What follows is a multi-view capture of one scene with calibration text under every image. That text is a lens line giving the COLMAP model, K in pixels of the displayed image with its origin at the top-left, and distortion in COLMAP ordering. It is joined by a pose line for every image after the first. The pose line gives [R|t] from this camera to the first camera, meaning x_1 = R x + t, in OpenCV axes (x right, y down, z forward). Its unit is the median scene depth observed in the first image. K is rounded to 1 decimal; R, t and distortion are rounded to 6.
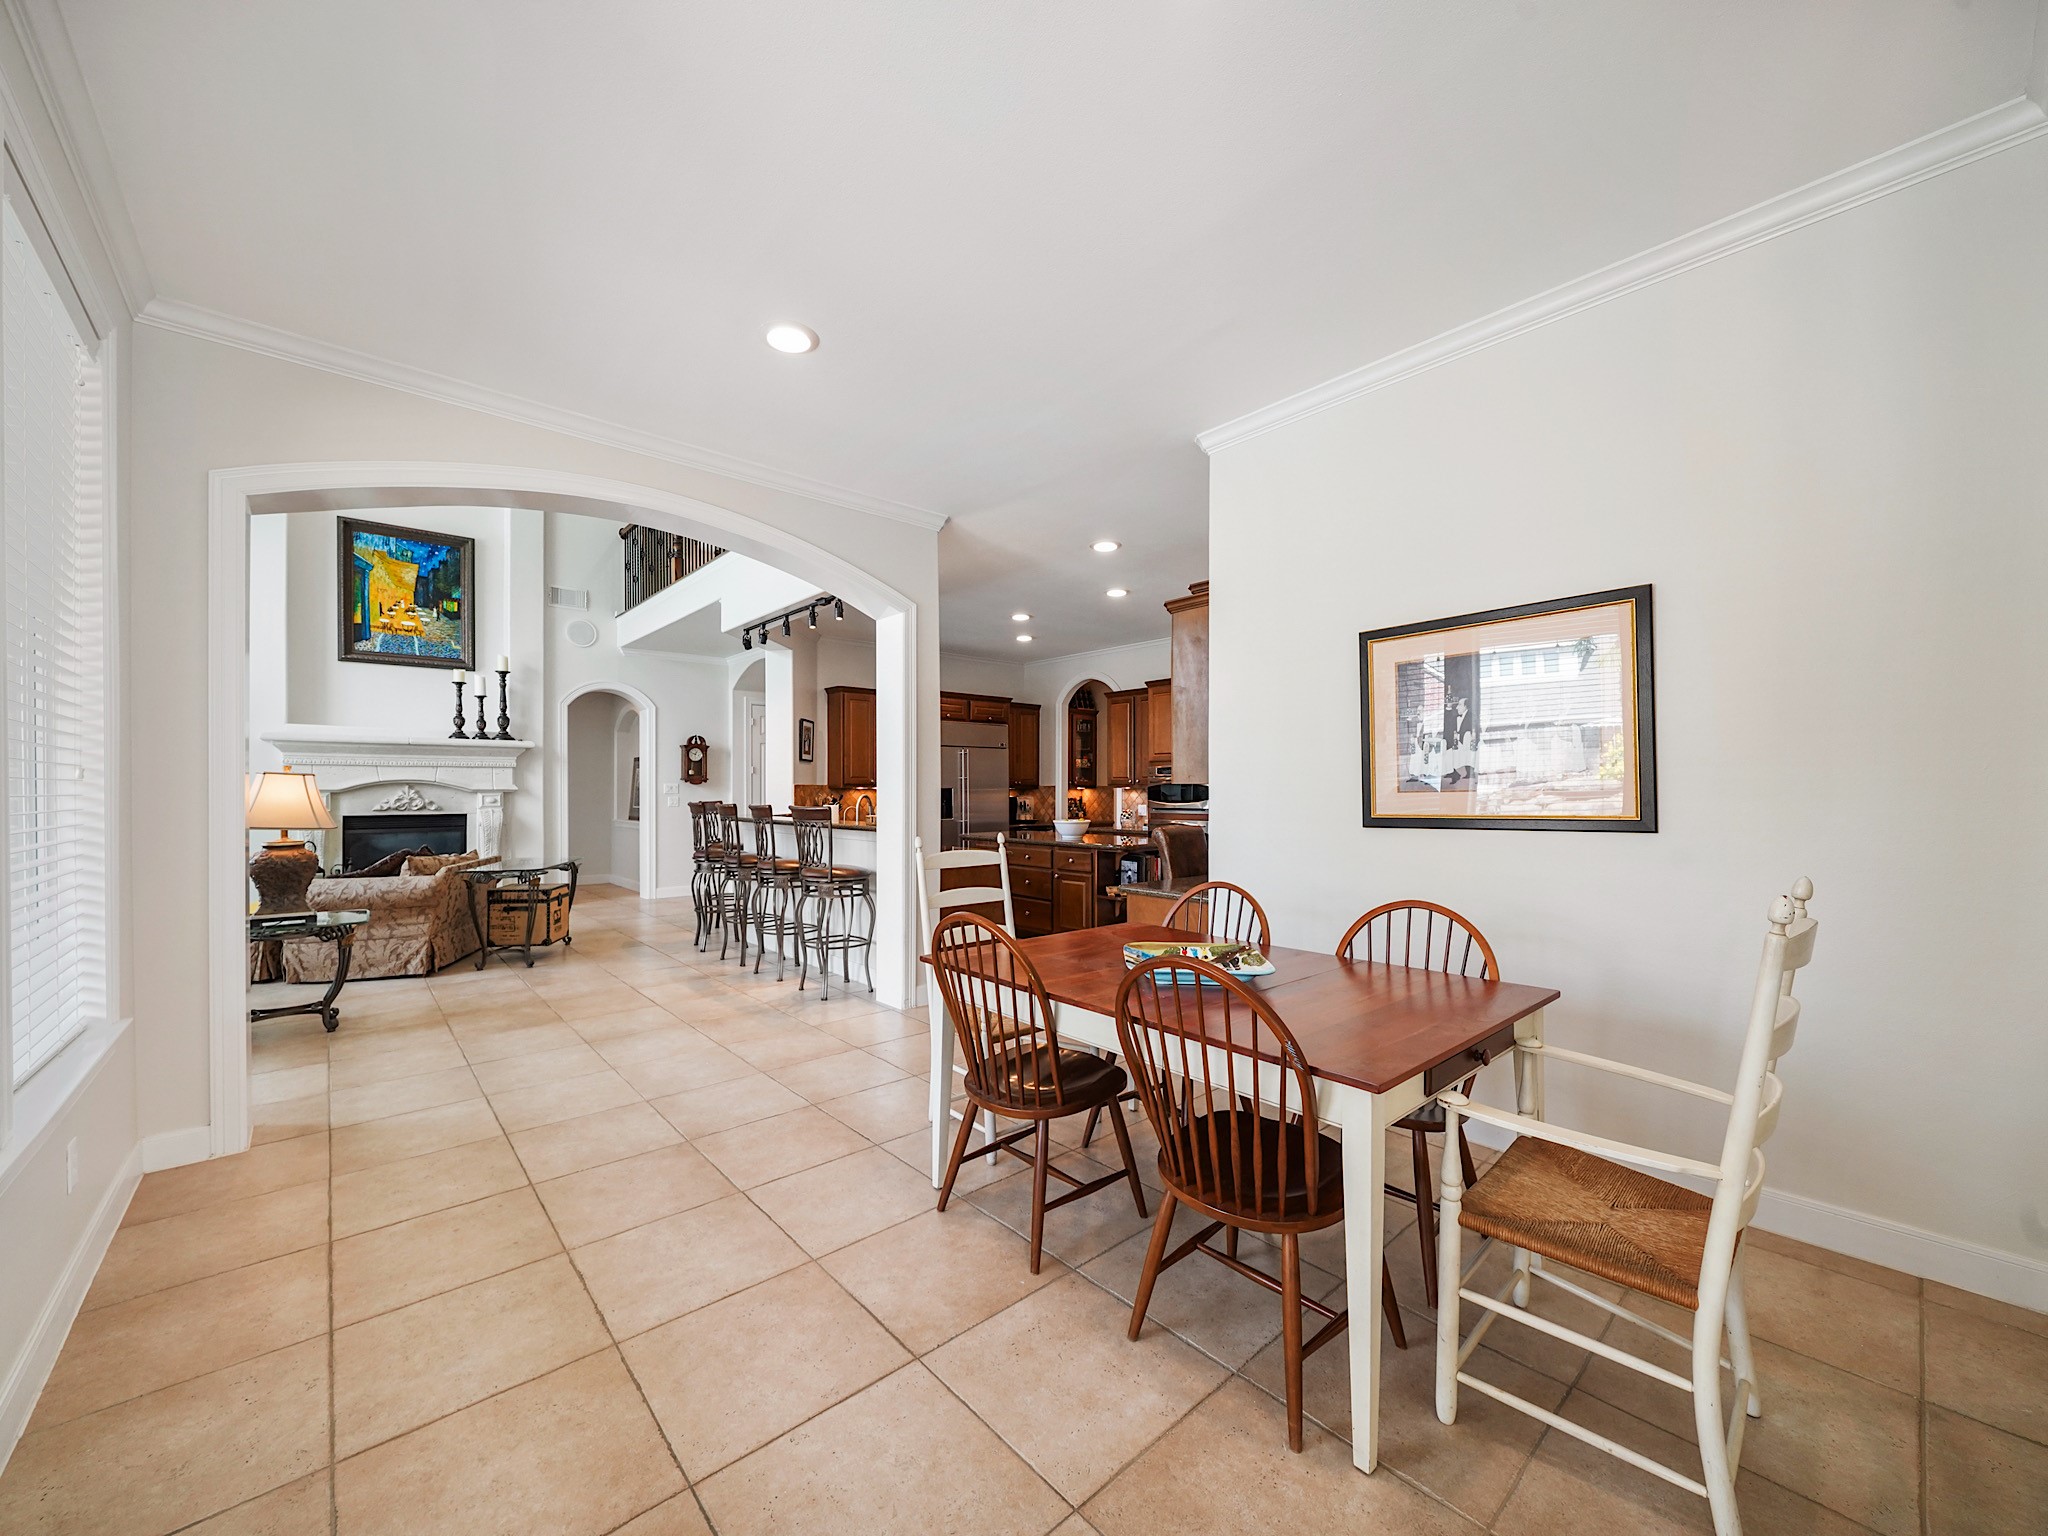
lens RADIAL K [[791.7, 0, 1027.2], [0, 791.7, 789.5], [0, 0, 1]] dist [-0.003375, -0.000722]
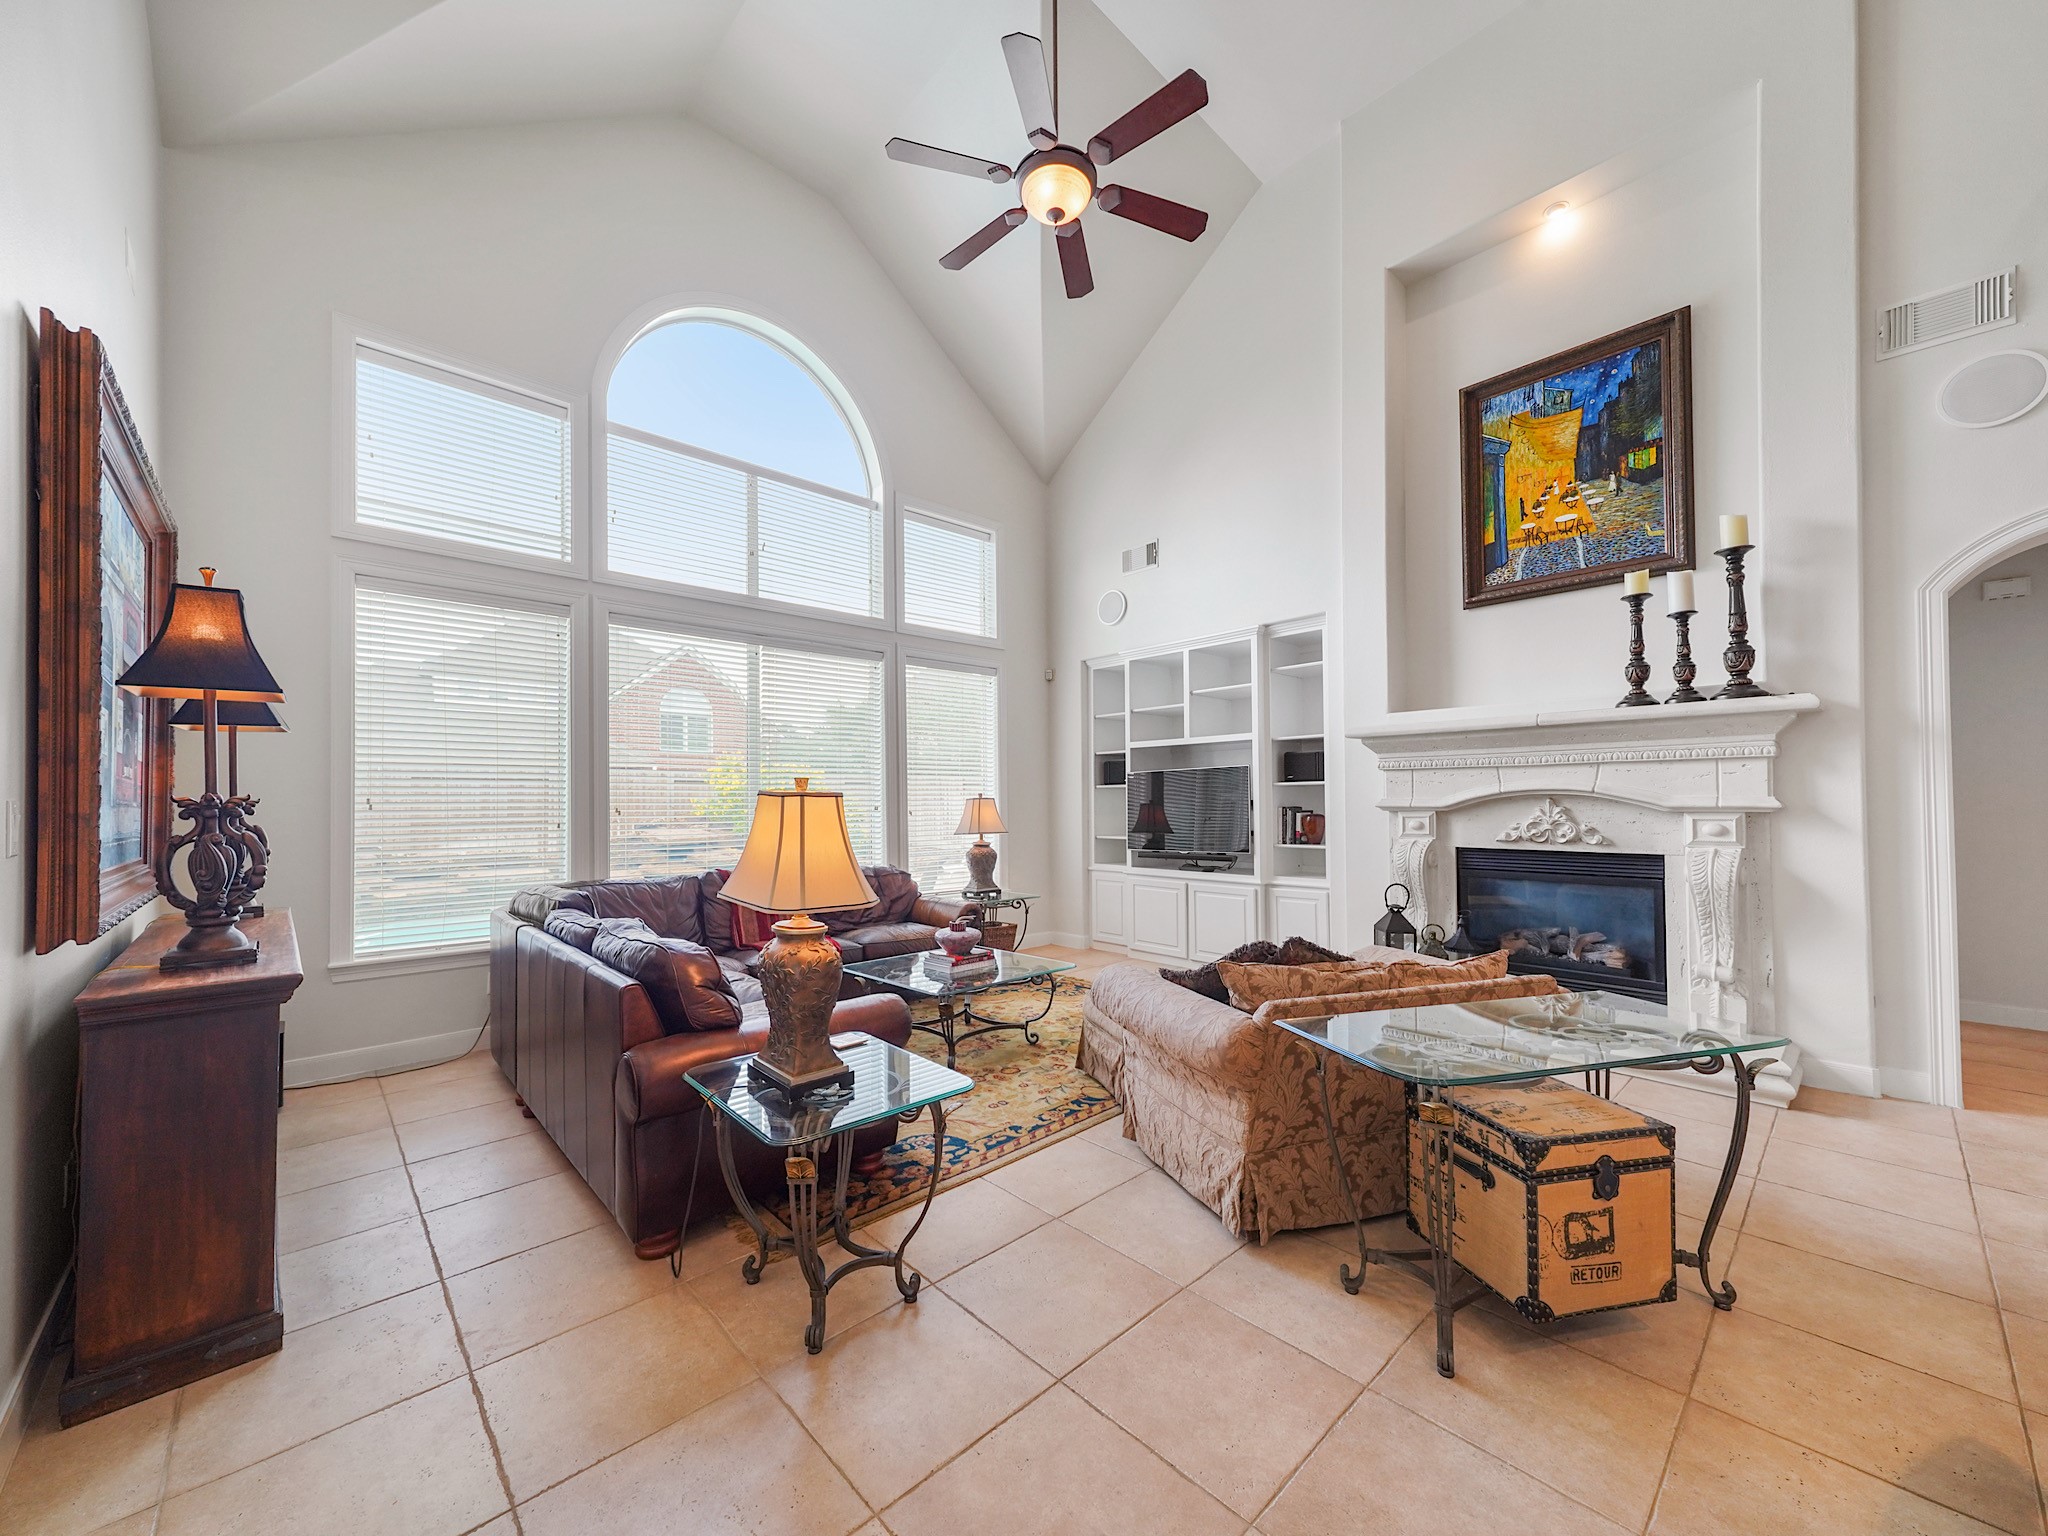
lens RADIAL K [[782.6, 0, 1014.5], [0, 782.6, 787.2], [0, 0, 1]] dist [0.013035, -0.000221]
pose [[0.018851, -0.015670, -0.999700, -0.219873], [0.007844, 0.999849, -0.015524, -0.007765], [0.999792, -0.007549, 0.018971, 0.588493]]
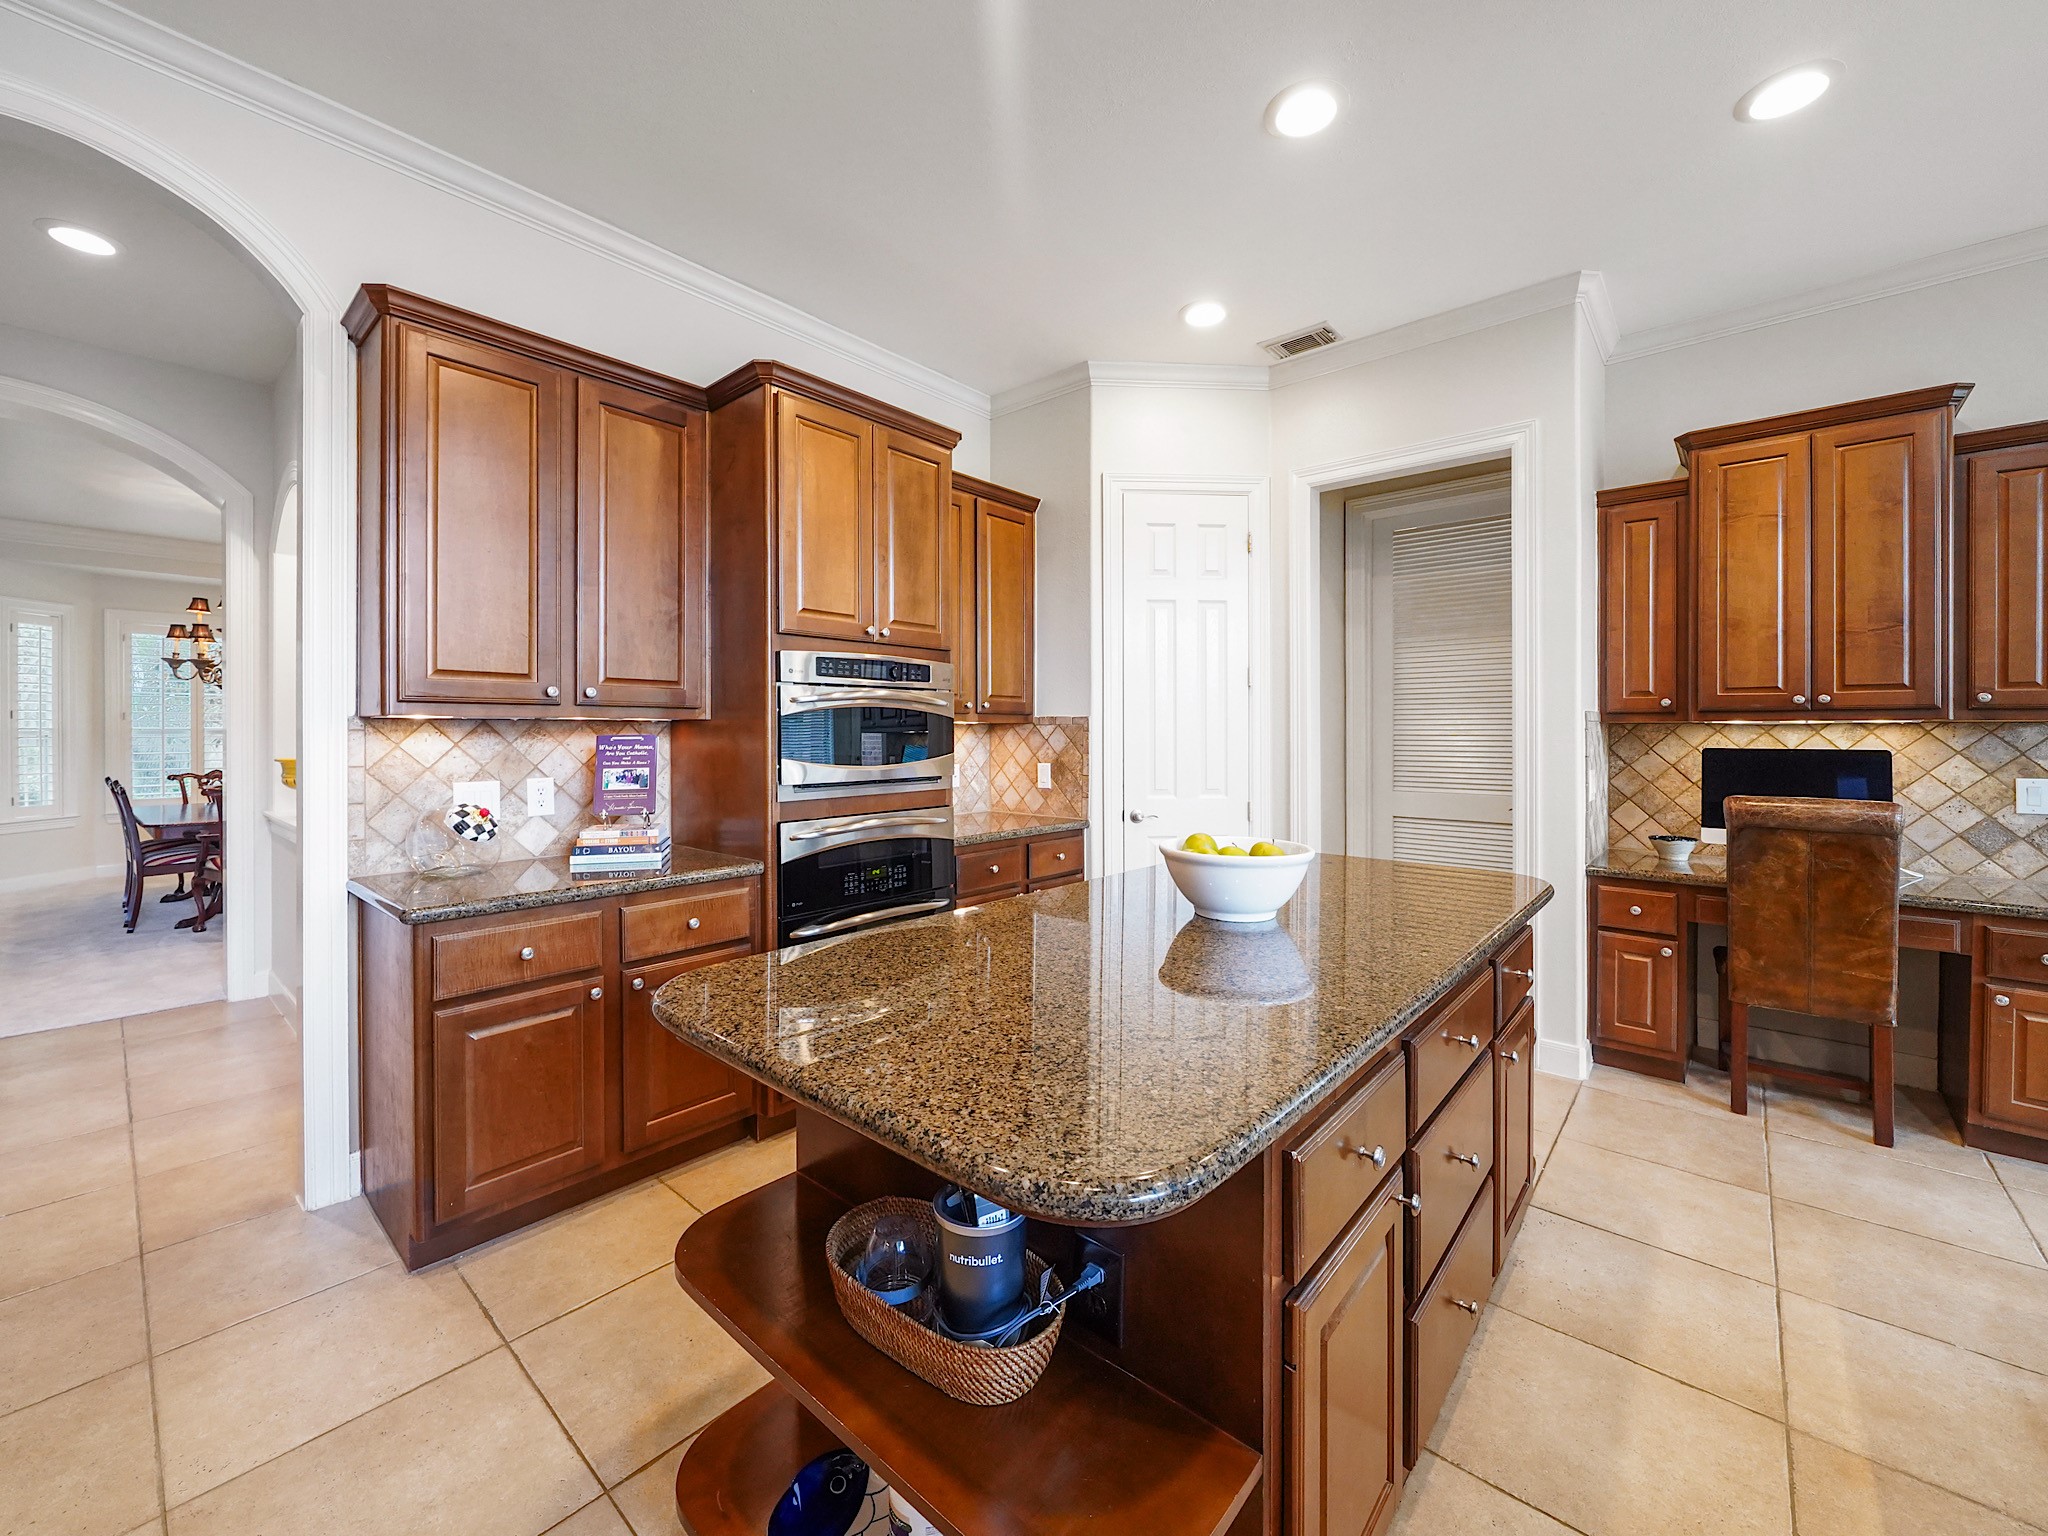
lens RADIAL K [[821.4, 0, 1020.8], [0, 821.4, 730.7], [0, 0, 1]] dist [-0.000102, -0.000437]
pose [[-0.124741, -0.000566, 0.992189, -0.167705], [-0.003339, 0.999994, 0.000150, 0.001590], [-0.992184, -0.003294, -0.124742, 0.947915]]
